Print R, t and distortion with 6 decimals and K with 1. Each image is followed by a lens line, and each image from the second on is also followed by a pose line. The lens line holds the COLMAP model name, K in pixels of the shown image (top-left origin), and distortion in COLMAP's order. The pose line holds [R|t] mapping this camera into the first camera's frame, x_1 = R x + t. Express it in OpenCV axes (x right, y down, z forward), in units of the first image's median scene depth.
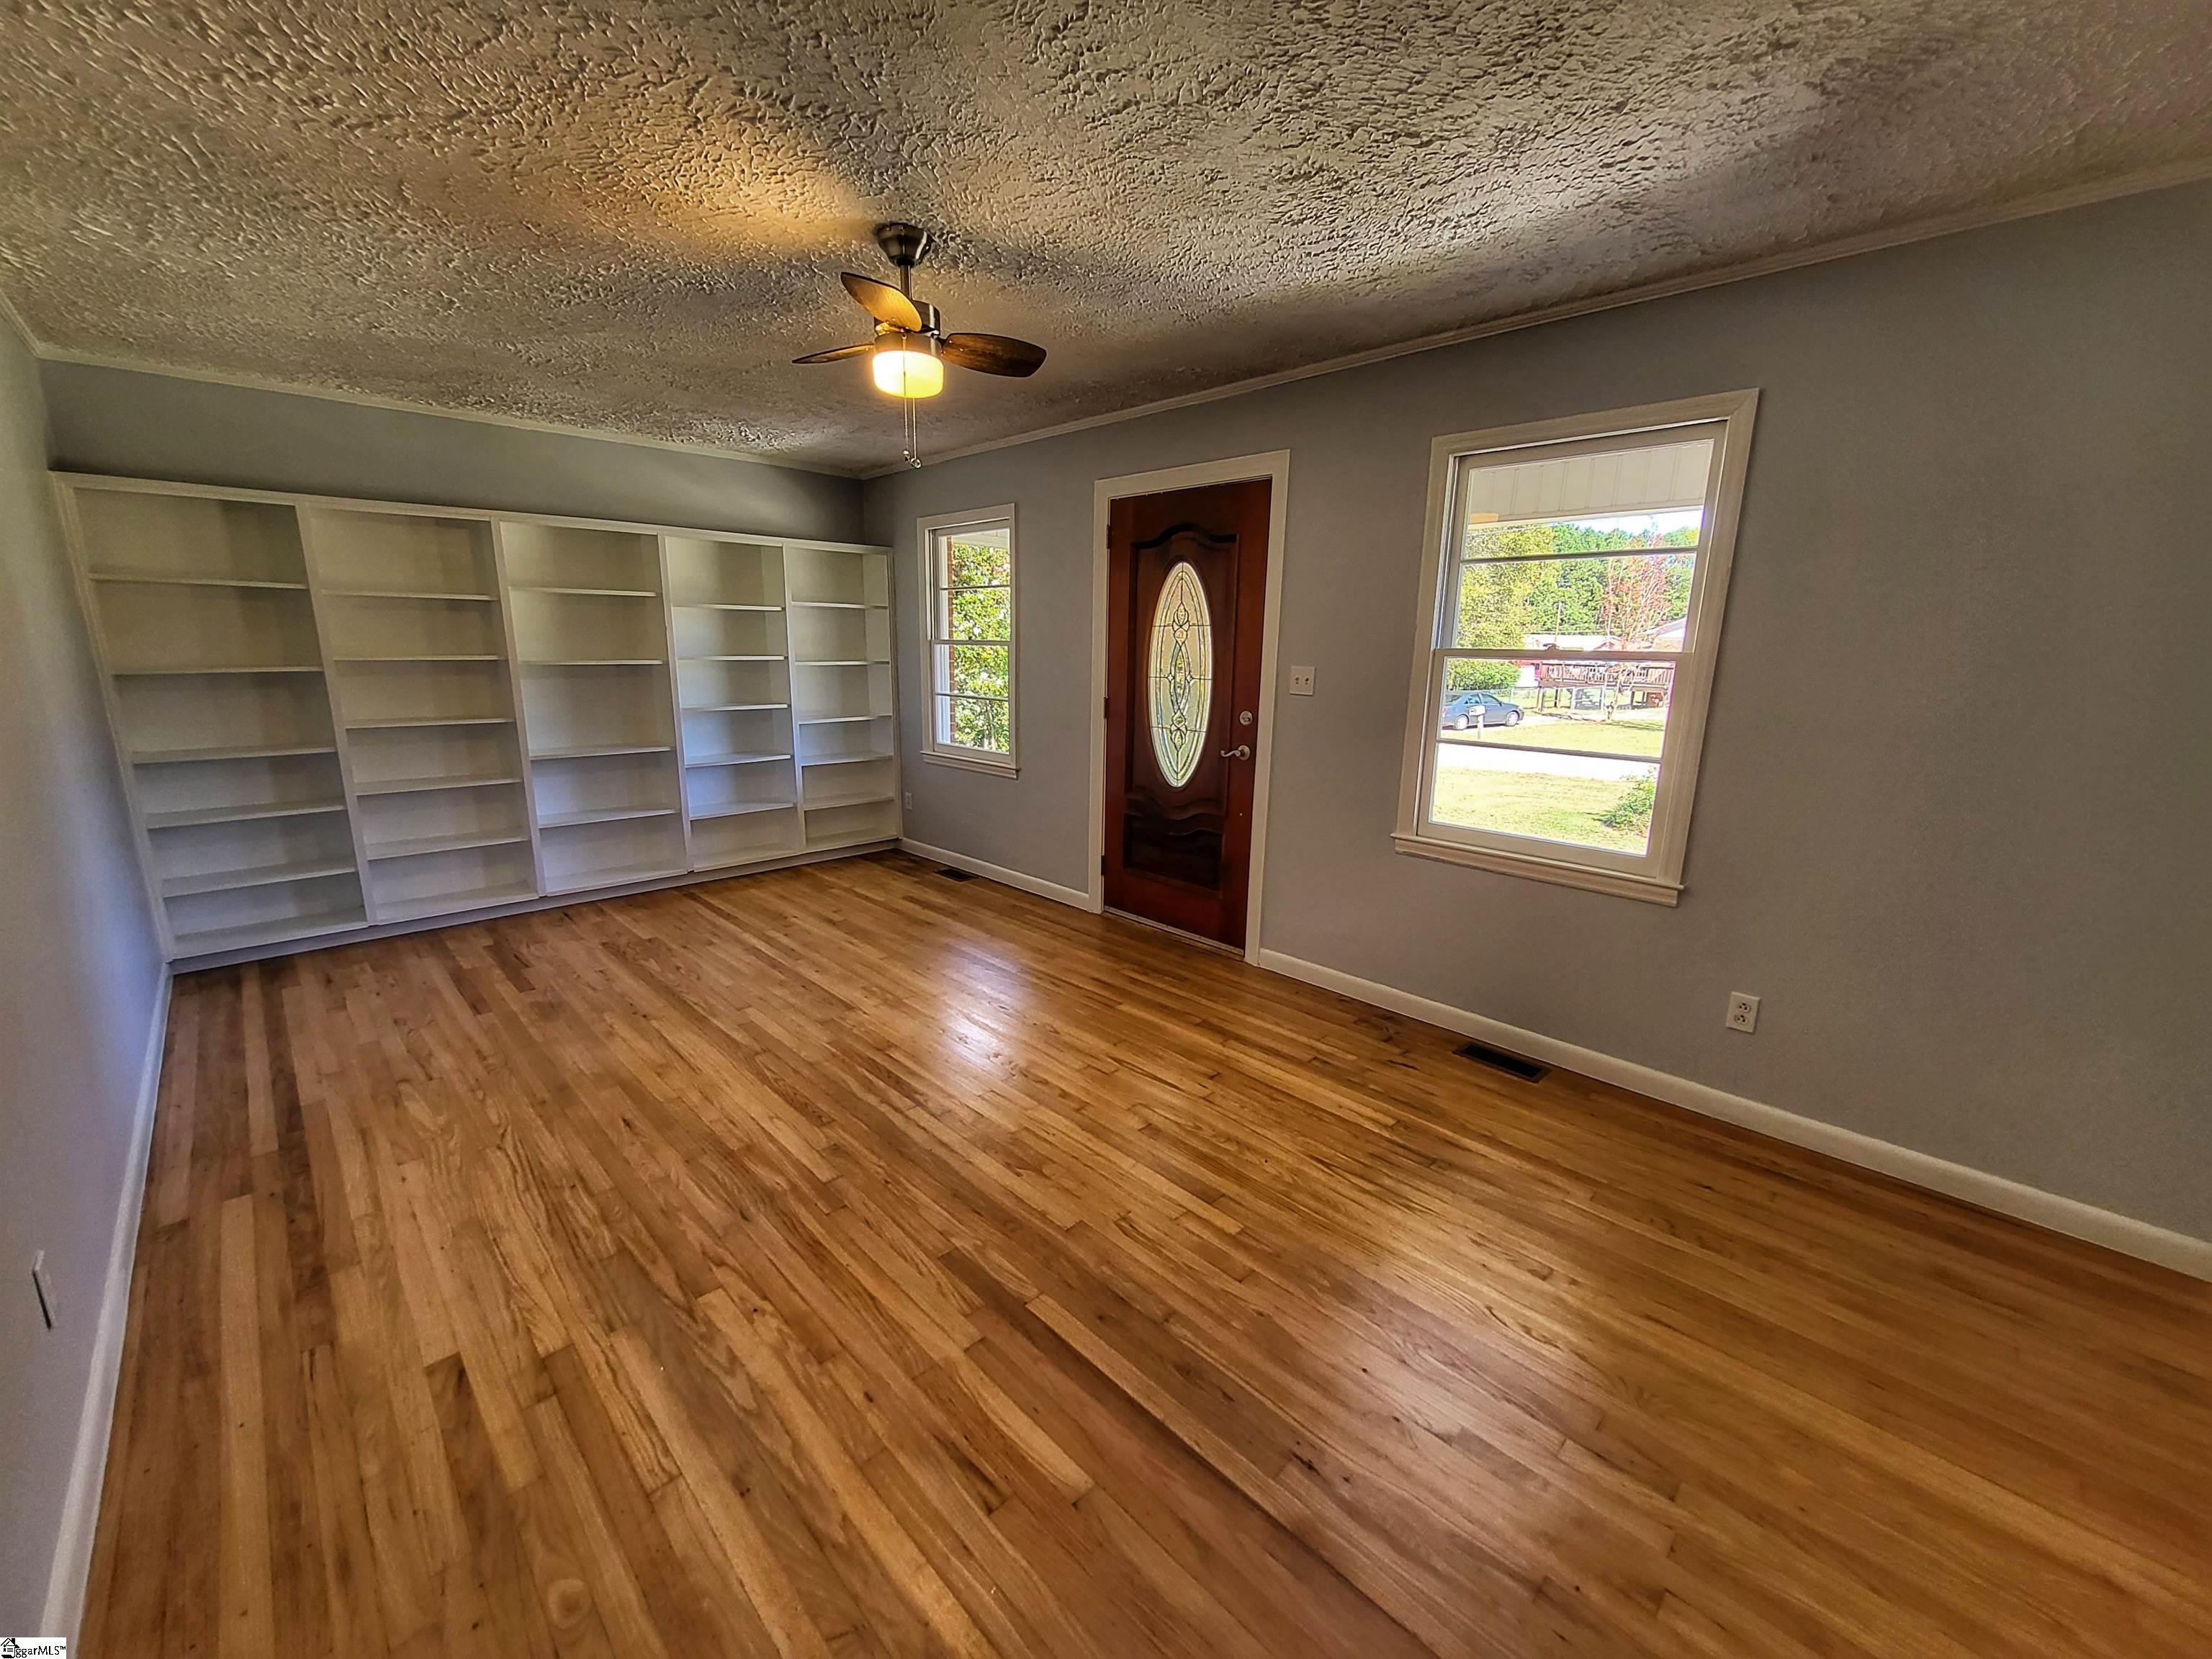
lens RADIAL K [[881.7, 0, 1092.2], [0, 881.7, 824.2], [0, 0, 1]] dist [-0.002138, -0.000206]
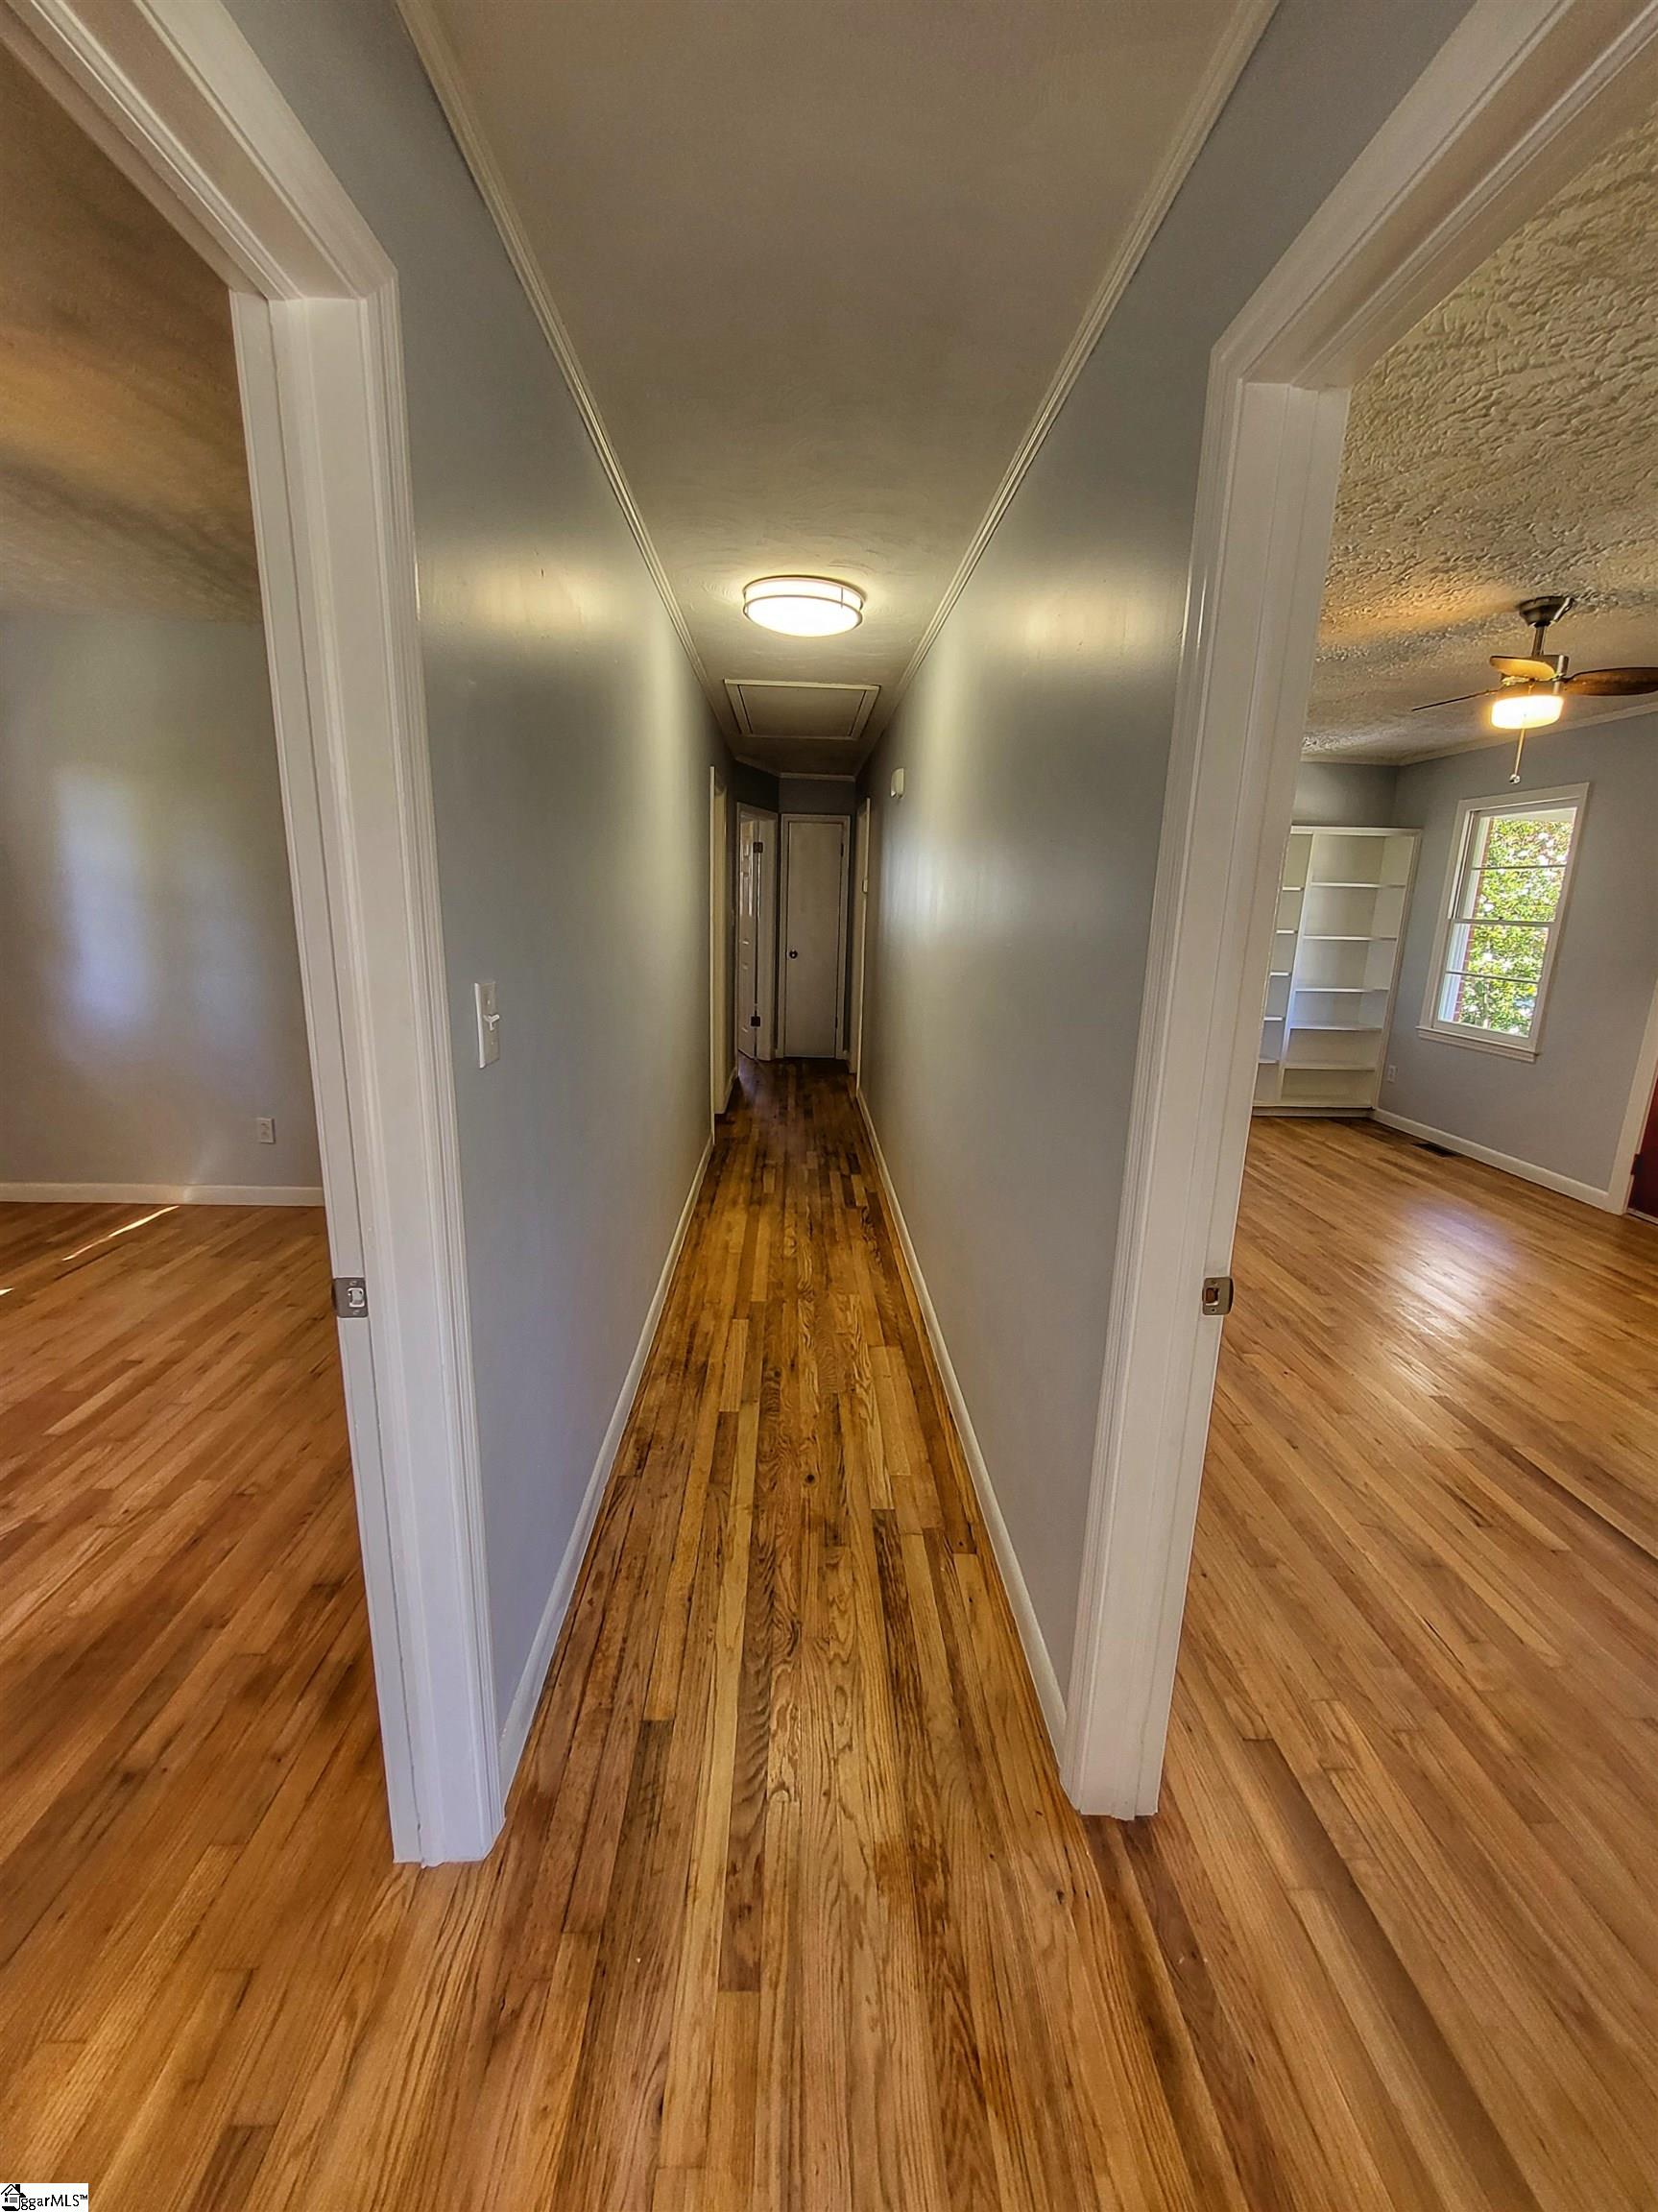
lens RADIAL K [[881.7, 0, 826.0], [0, 881.7, 1091.0], [0, 0, 1]] dist [-0.002138, -0.000206]
pose [[0.738800, 0.150211, -0.656971, -0.022476], [-0.152082, 0.986858, 0.054613, 0.053653], [0.656540, 0.059566, 0.751935, -0.294113]]
